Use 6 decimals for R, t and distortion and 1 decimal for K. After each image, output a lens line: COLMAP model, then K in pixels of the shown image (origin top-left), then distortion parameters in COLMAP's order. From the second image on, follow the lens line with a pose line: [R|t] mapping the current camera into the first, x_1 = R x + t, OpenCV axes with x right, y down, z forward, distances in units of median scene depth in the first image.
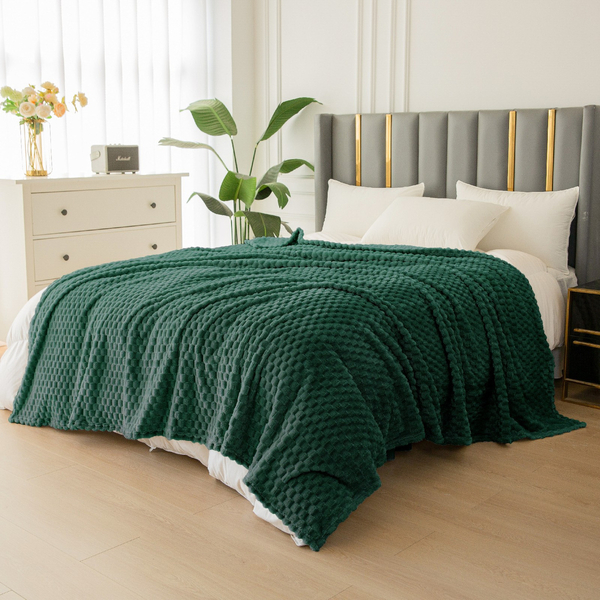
lens RADIAL K [[773.9, 0, 300.0], [0, 773.9, 300.0], [0, 0, 1]] dist [0.008900, -0.017927]
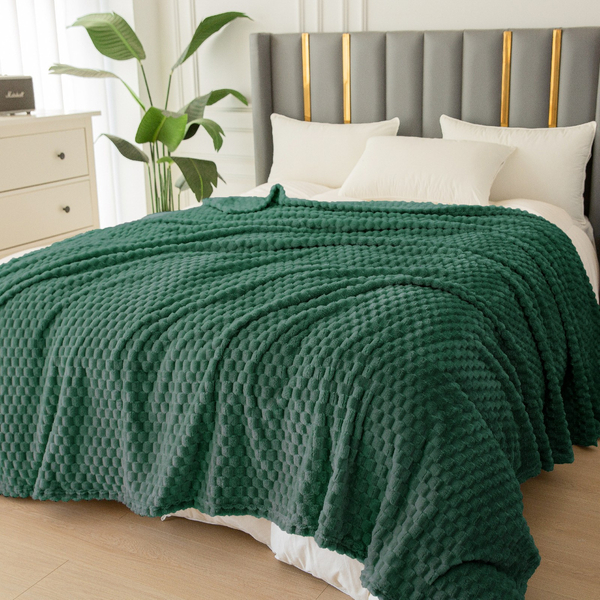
lens RADIAL K [[772.1, 0, 301.1], [0, 772.1, 285.0], [0, 0, 1]] dist [-0.009867, 0.047677]
pose [[0.970675, -0.076409, 0.227929, -0.206230], [0.054745, 0.993489, 0.099910, -0.084770], [-0.234079, -0.084503, 0.968538, 0.276741]]
